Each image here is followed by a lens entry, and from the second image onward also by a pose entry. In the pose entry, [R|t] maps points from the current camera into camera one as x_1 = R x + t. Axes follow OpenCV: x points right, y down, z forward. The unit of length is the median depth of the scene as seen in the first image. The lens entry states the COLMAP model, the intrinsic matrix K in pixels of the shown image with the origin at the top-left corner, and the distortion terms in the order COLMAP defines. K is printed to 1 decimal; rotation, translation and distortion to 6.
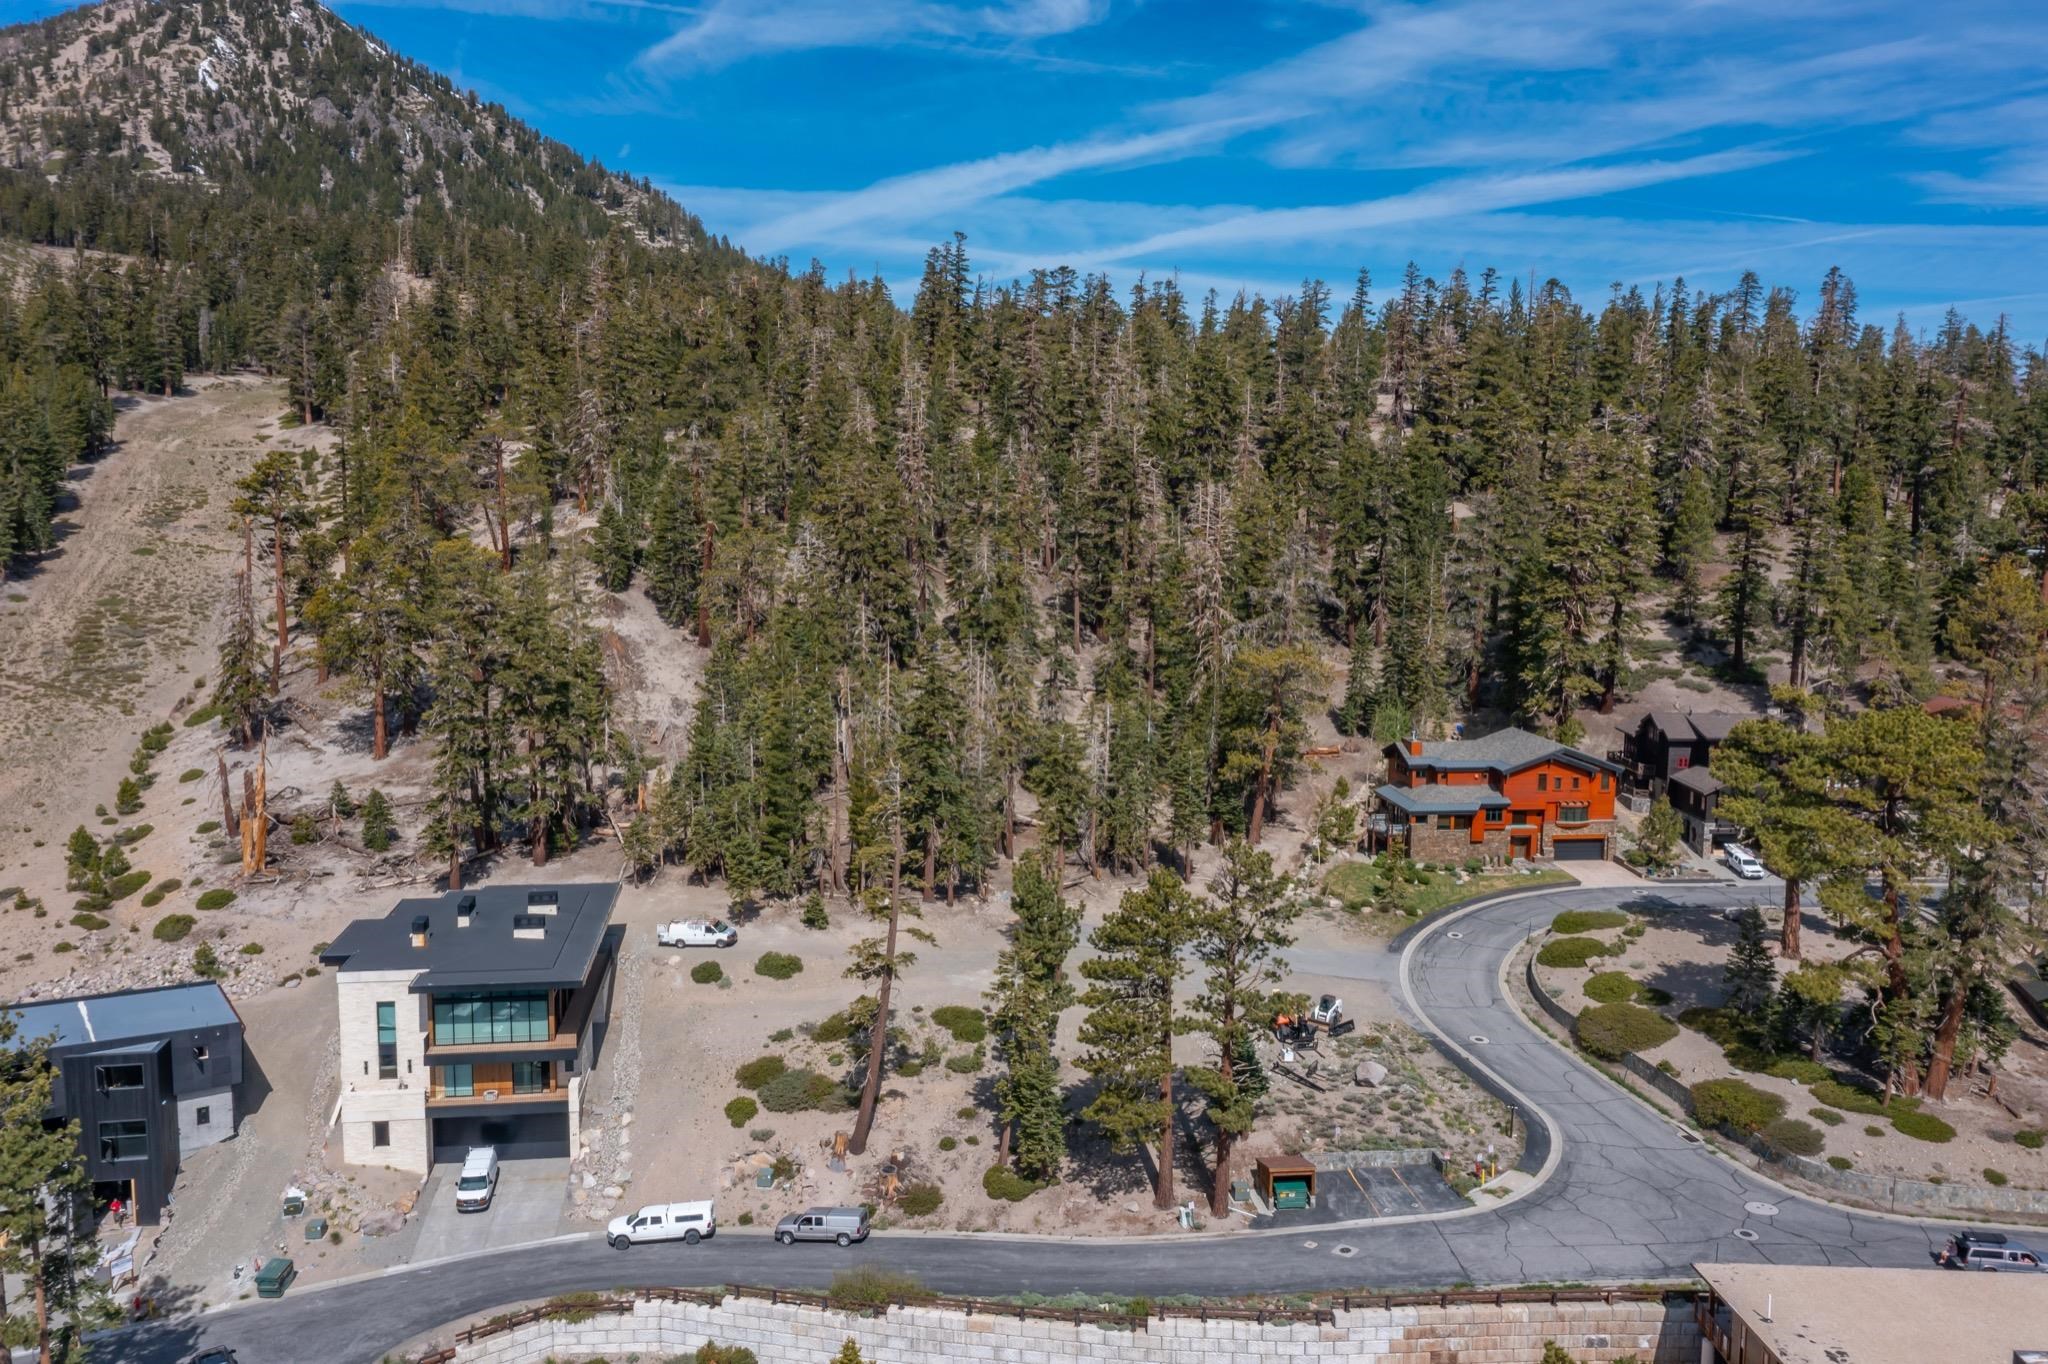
lens RADIAL K [[1637.4, 0, 1030.2], [0, 1637.4, 670.9], [0, 0, 1]] dist [0.019991, 0.004294]
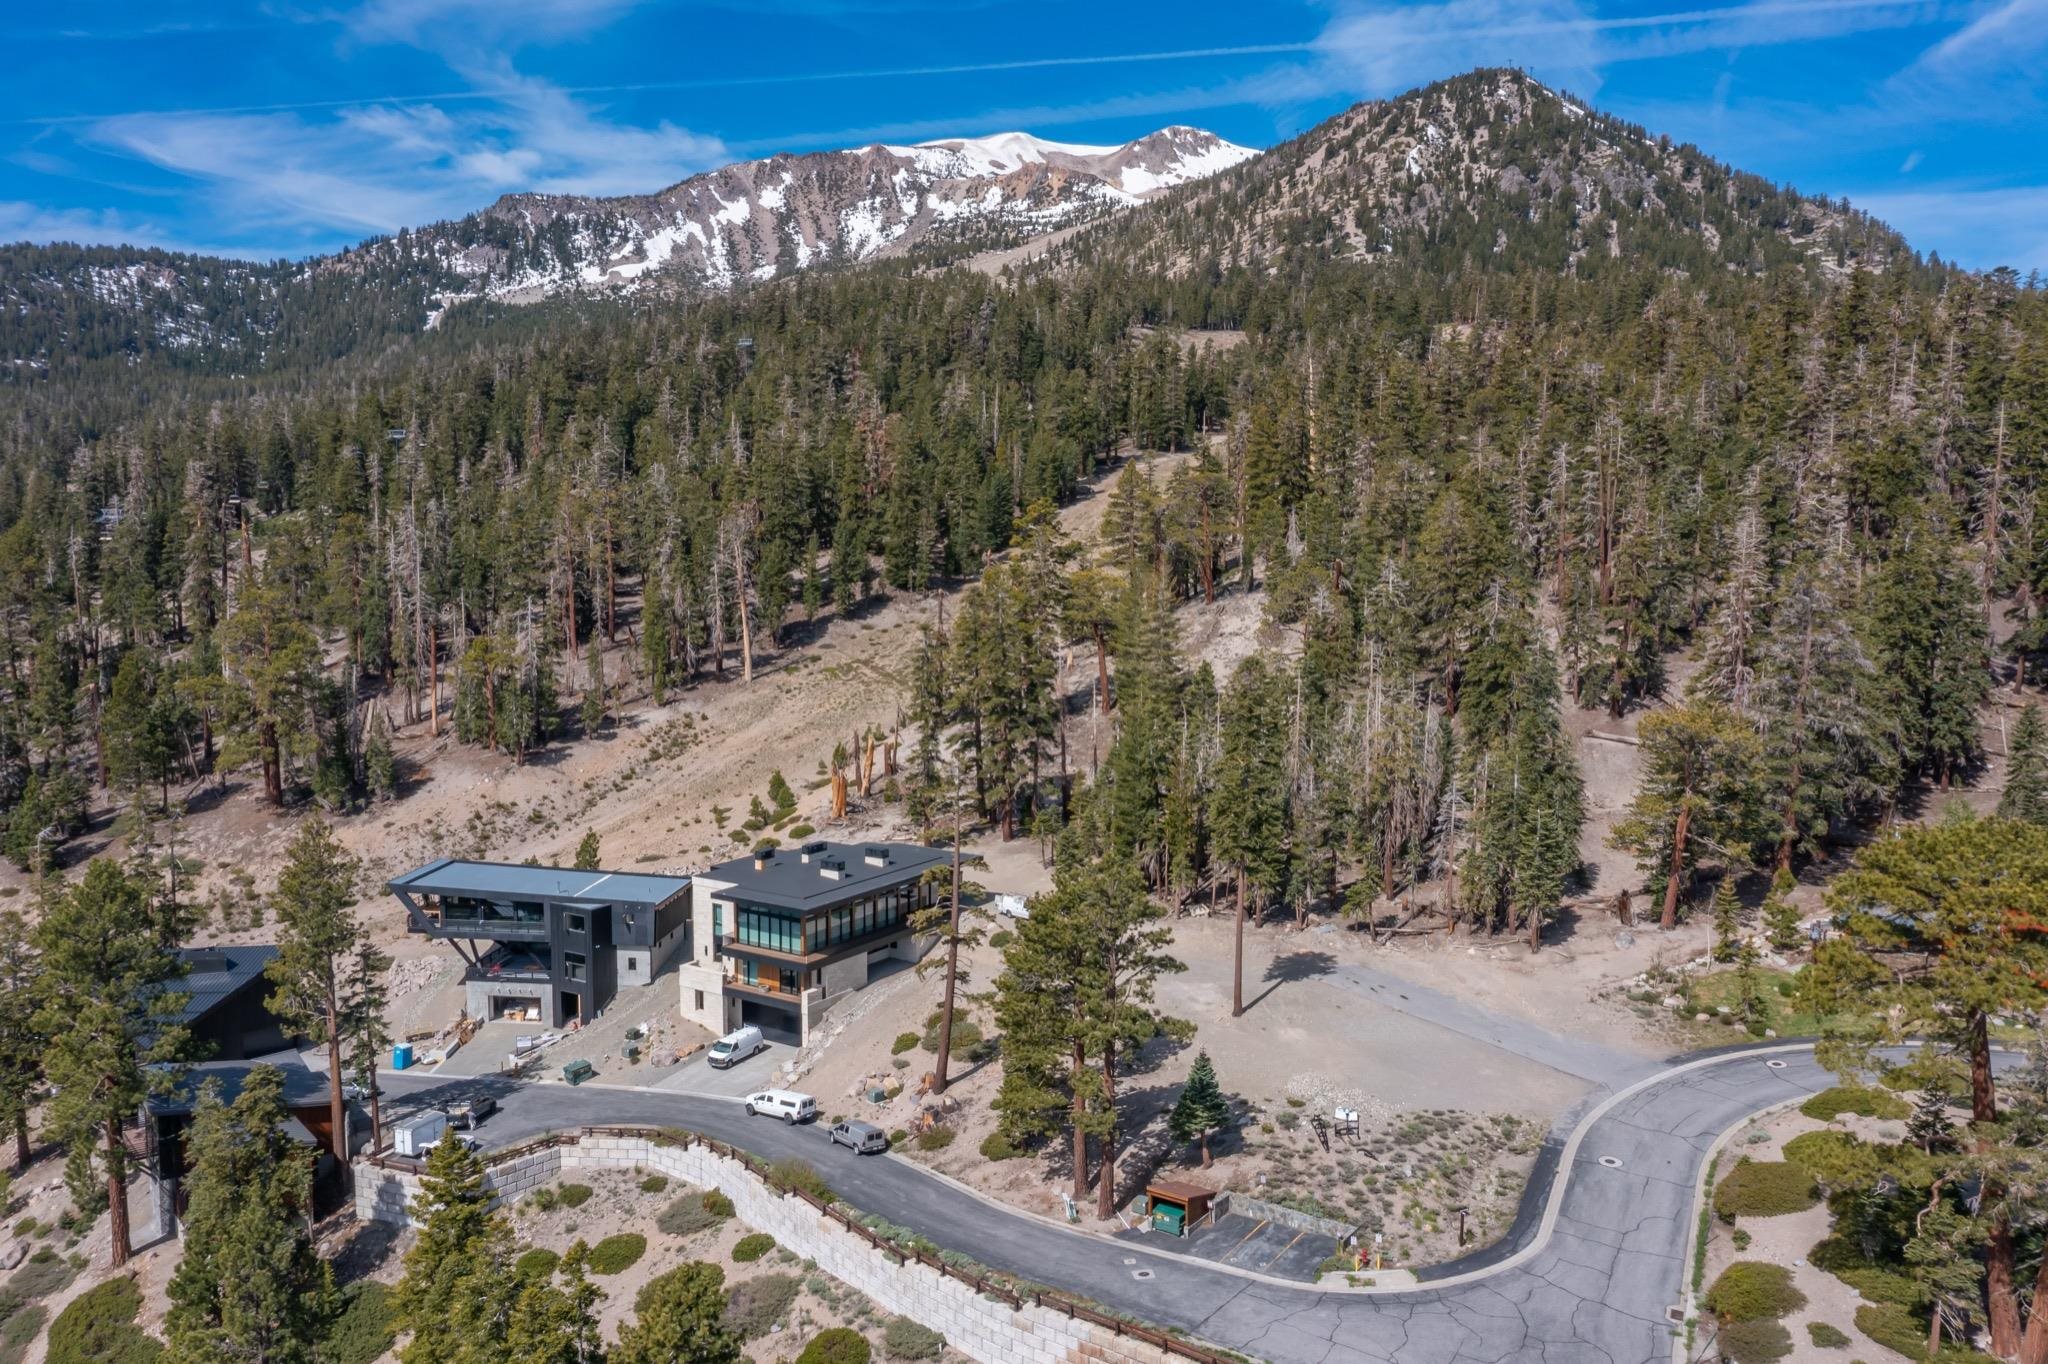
lens RADIAL K [[1637.4, 0, 1020.2], [0, 1637.4, 674.5], [0, 0, 1]] dist [0.019991, 0.004294]
pose [[0.747174, 0.062022, -0.661728, 0.496500], [-0.078663, 0.996891, 0.004616, -0.008681], [0.659957, 0.048605, 0.749730, 0.110937]]
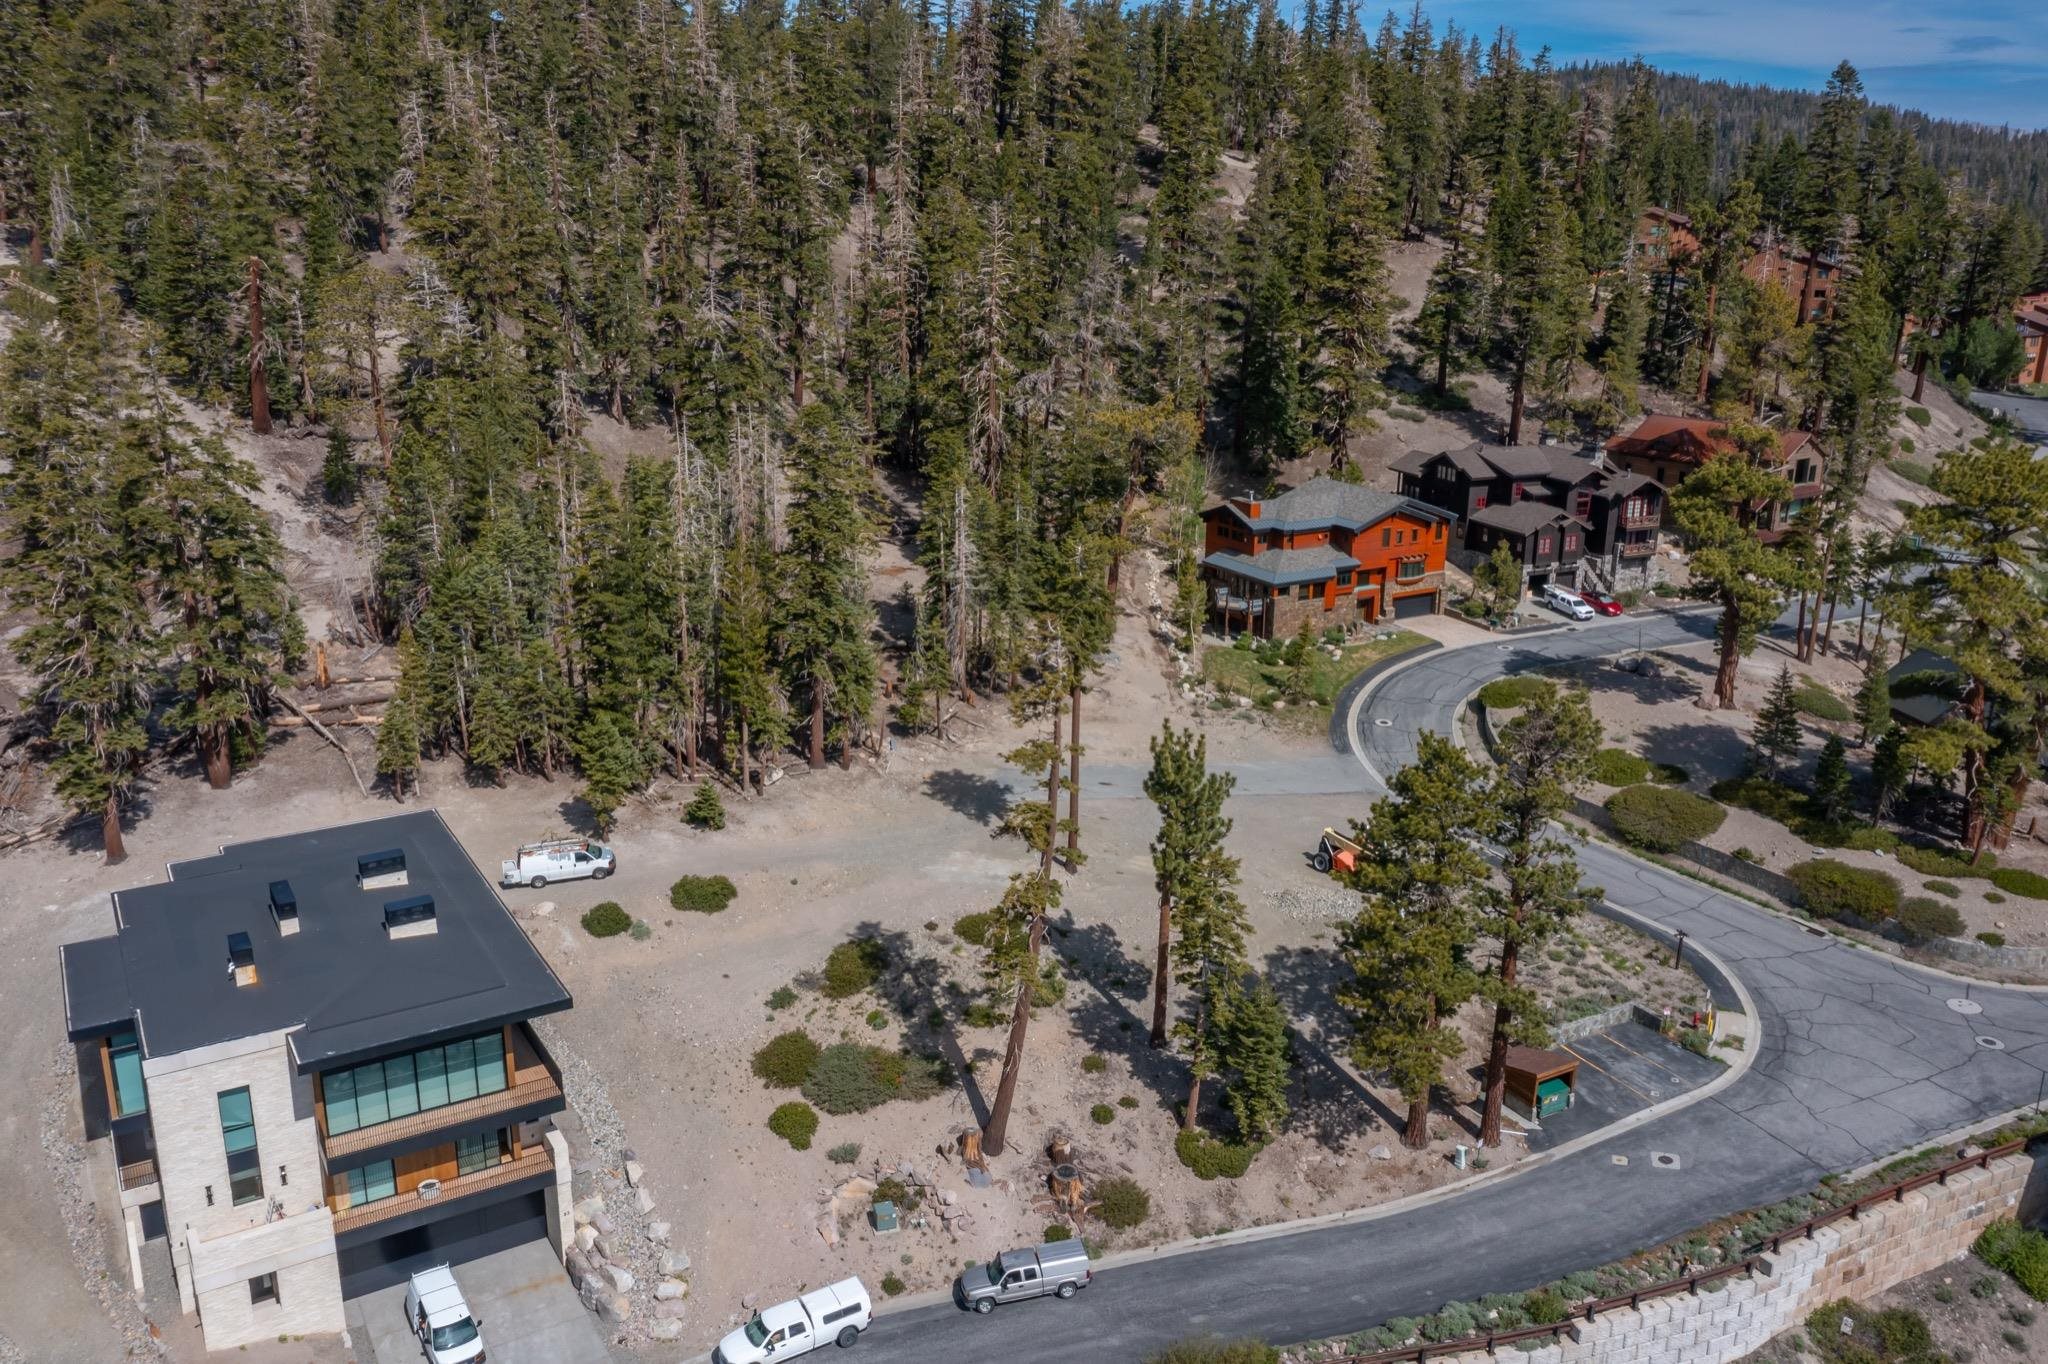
lens RADIAL K [[1637.4, 0, 1030.3], [0, 1637.4, 667.2], [0, 0, 1]] dist [0.019991, 0.004294]
pose [[0.917607, -0.113666, 0.380890, -0.249183], [0.048806, 0.983209, 0.175833, -0.034825], [-0.394481, -0.142756, 0.907747, 0.258384]]
